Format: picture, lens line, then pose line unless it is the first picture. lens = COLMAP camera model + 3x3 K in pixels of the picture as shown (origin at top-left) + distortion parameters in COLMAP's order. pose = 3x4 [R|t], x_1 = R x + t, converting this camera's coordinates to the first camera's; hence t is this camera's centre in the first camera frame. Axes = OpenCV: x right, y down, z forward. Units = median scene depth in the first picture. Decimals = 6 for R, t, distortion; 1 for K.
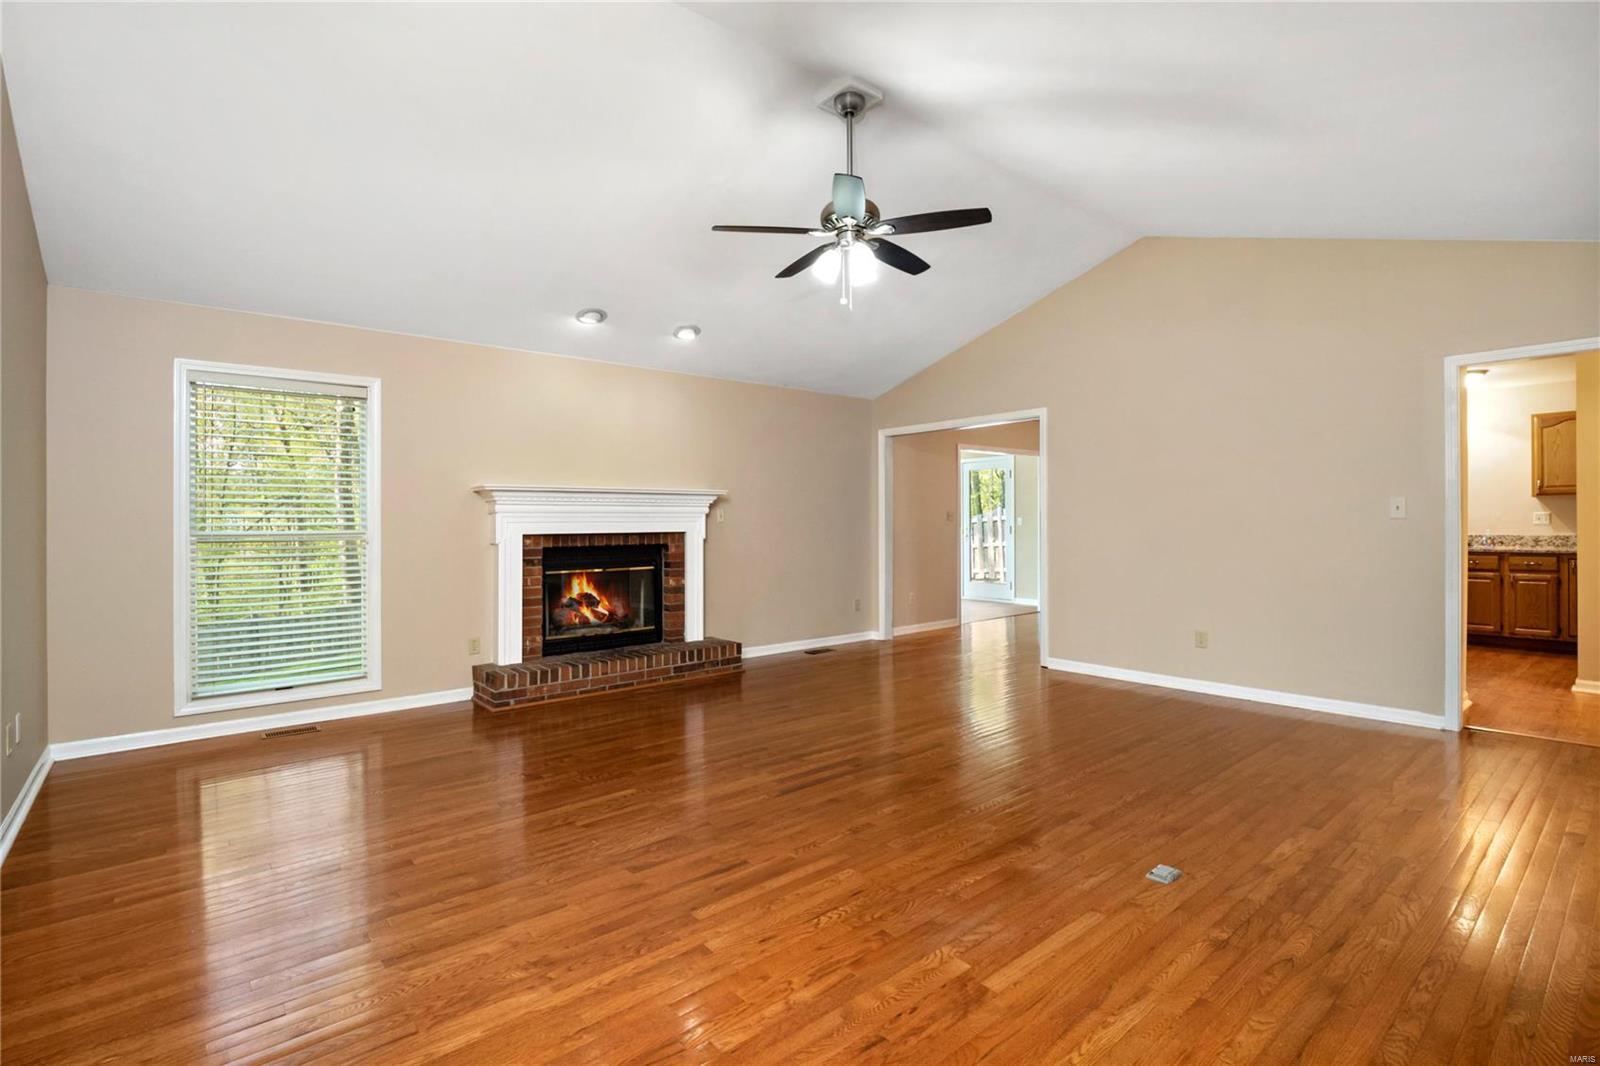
lens RADIAL K [[750.9, 0, 807.7], [0, 750.9, 529.1], [0, 0, 1]] dist [-0.007046, -0.002632]
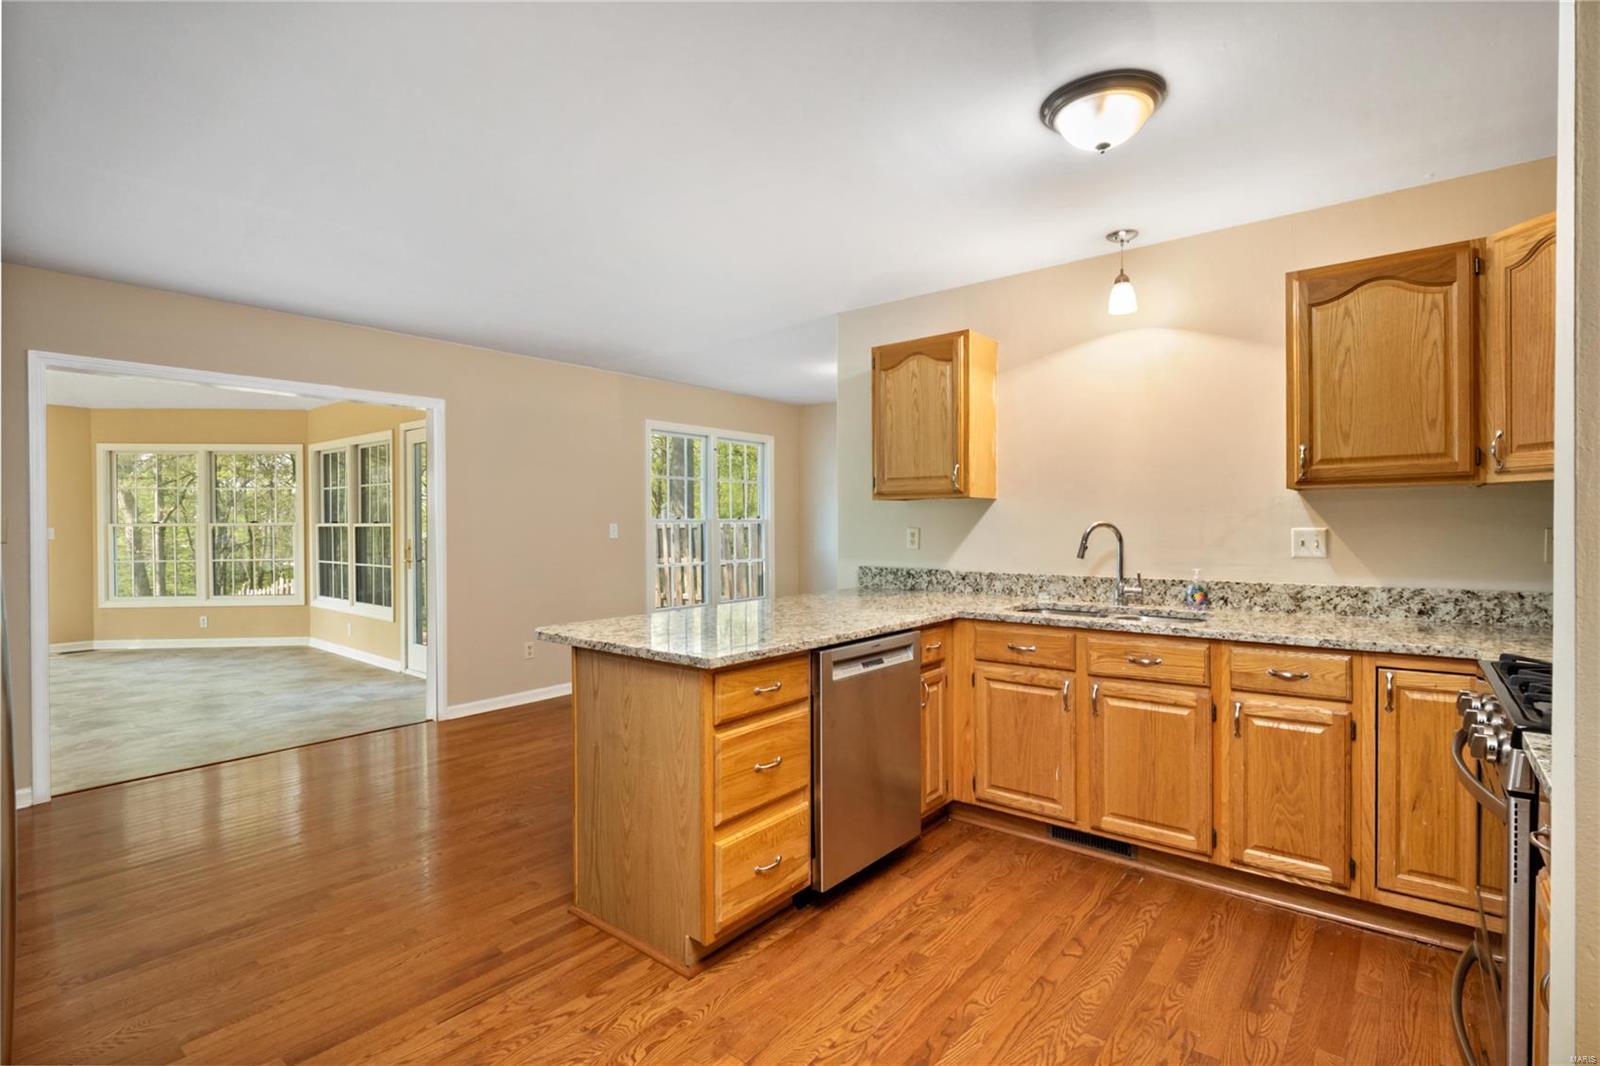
lens RADIAL K [[750.9, 0, 796.2], [0, 750.9, 528.5], [0, 0, 1]] dist [-0.007046, -0.002632]
pose [[0.983658, -0.001003, 0.180042, 0.660534], [0.000192, 0.999990, 0.004522, -0.024930], [-0.180045, -0.004414, 0.983648, 0.671661]]
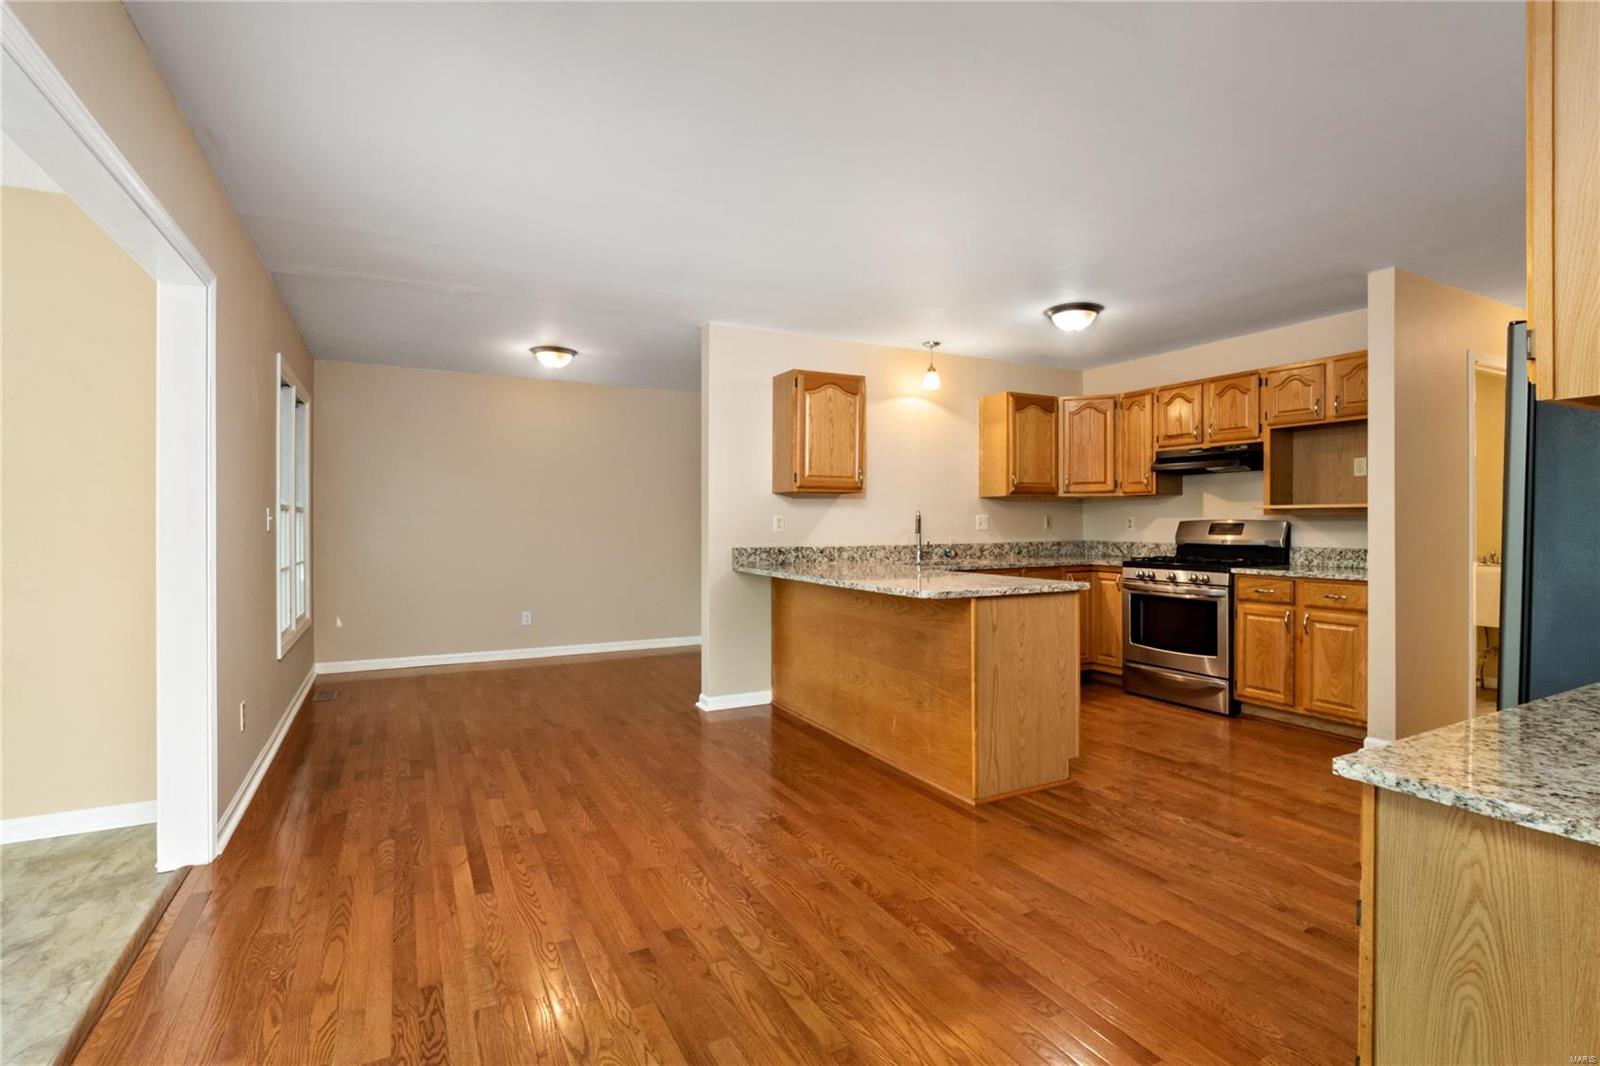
lens RADIAL K [[750.9, 0, 804.9], [0, 750.9, 523.2], [0, 0, 1]] dist [-0.007046, -0.002632]
pose [[0.215082, 0.003990, 0.976588, 0.140798], [0.004310, 0.999978, -0.005035, -0.010800], [-0.976586, 0.005292, 0.215060, 1.050326]]
